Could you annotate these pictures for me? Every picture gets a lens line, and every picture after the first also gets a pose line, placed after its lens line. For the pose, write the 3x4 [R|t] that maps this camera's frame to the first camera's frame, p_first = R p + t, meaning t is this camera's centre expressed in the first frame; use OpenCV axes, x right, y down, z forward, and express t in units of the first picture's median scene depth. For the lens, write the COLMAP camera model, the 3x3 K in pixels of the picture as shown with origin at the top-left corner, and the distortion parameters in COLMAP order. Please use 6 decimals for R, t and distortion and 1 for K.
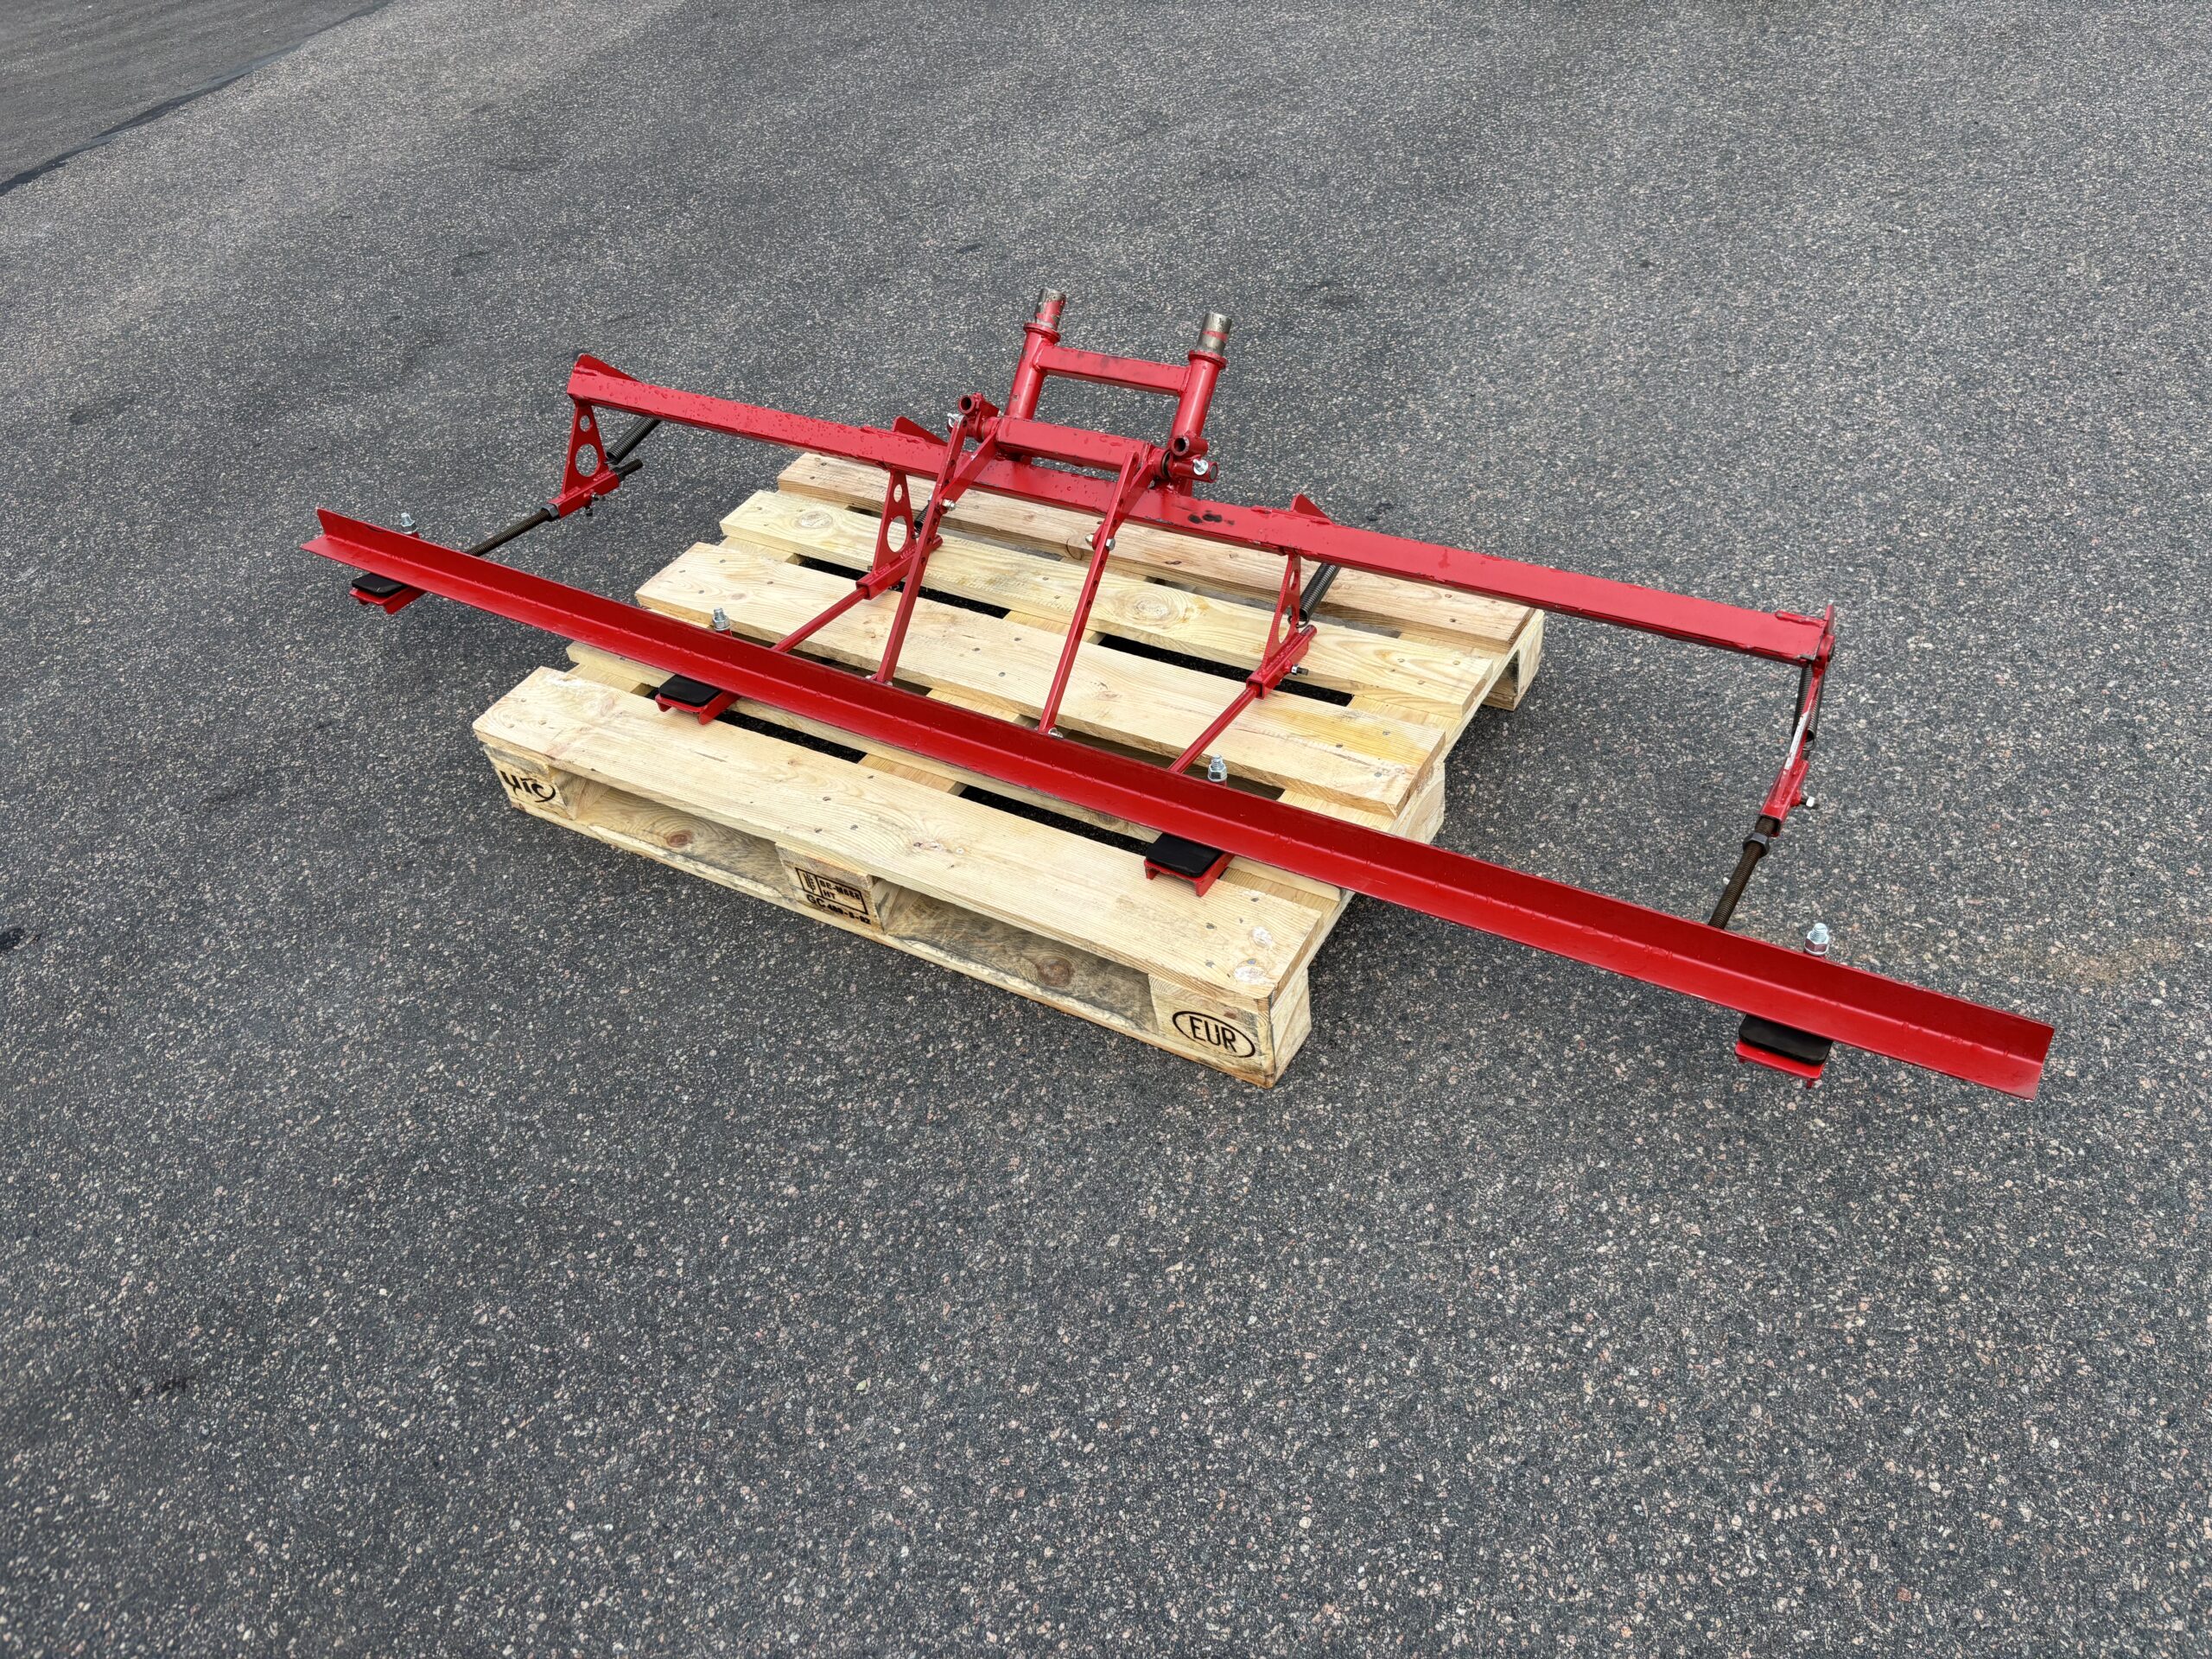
lens RADIAL K [[1685.6, 0, 1115.4], [0, 1685.6, 818.3], [0, 0, 1]] dist [0.030941, -0.033713]
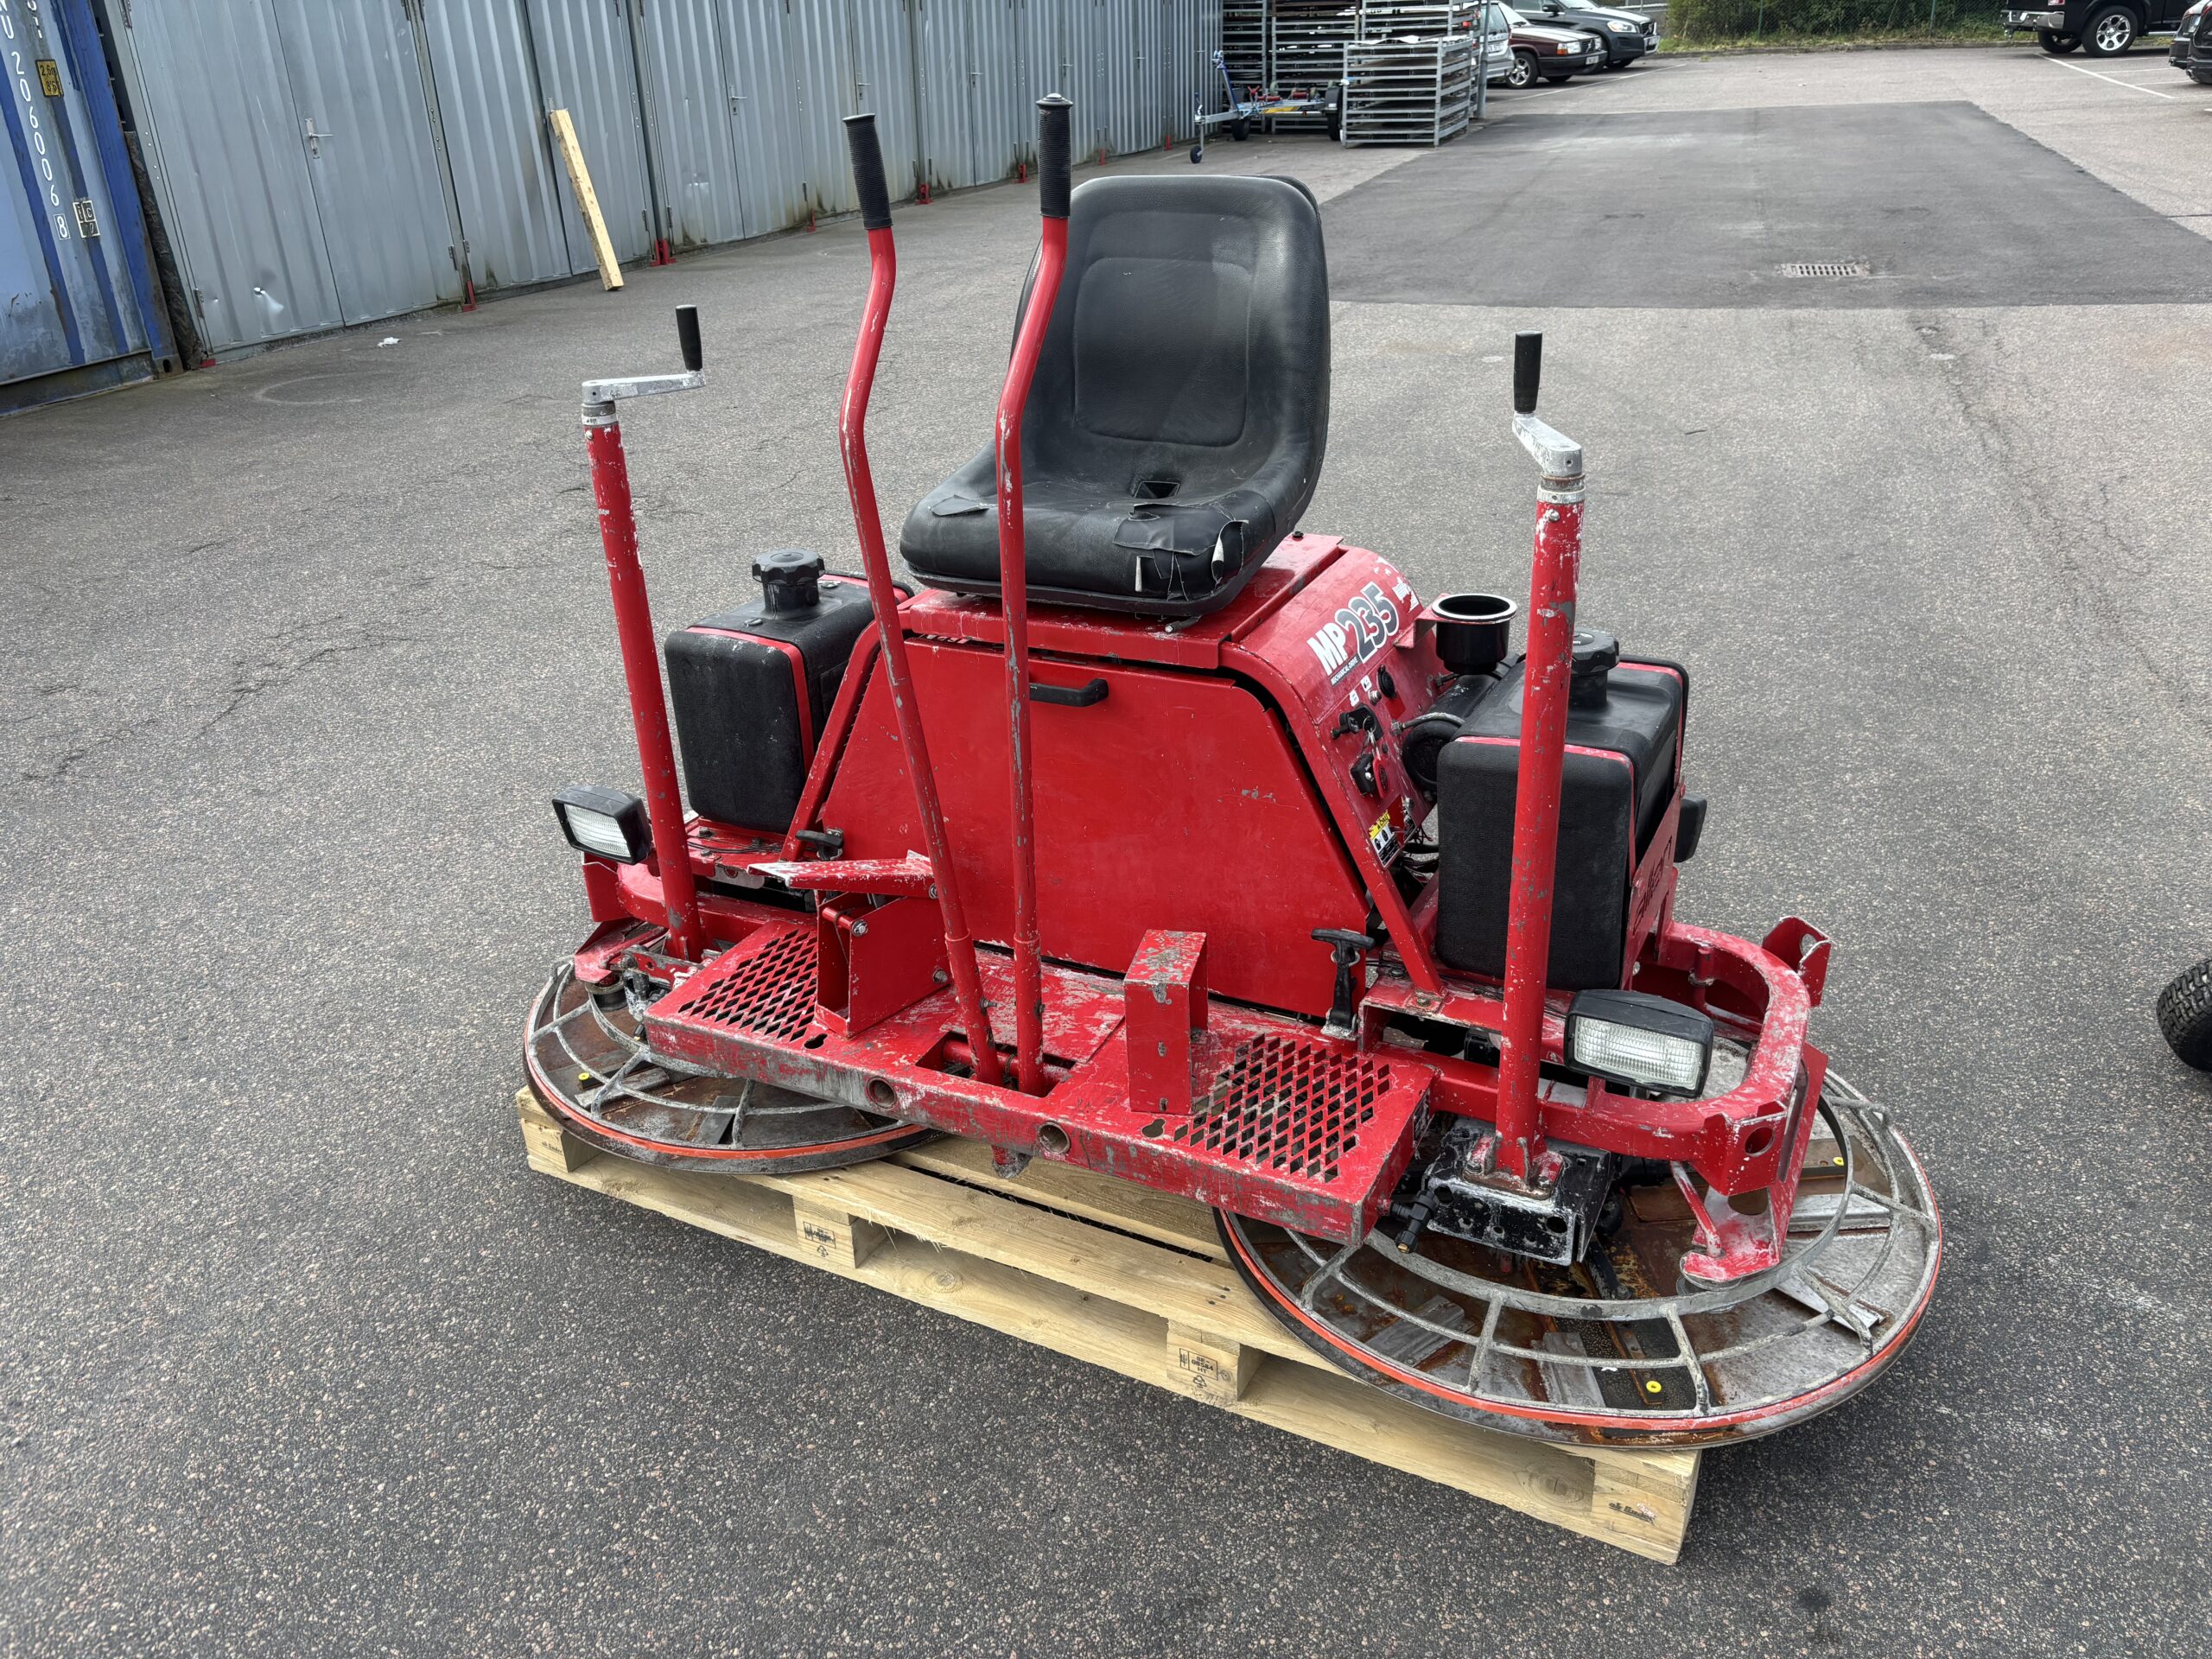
lens RADIAL K [[1685.6, 0, 1102.8], [0, 1685.6, 815.3], [0, 0, 1]] dist [0.030941, -0.033713]
pose [[-0.980125, 0.196807, -0.024930, -0.705425], [0.052977, 0.380772, 0.923150, -1.145230], [0.191175, 0.903482, -0.383630, 1.265297]]
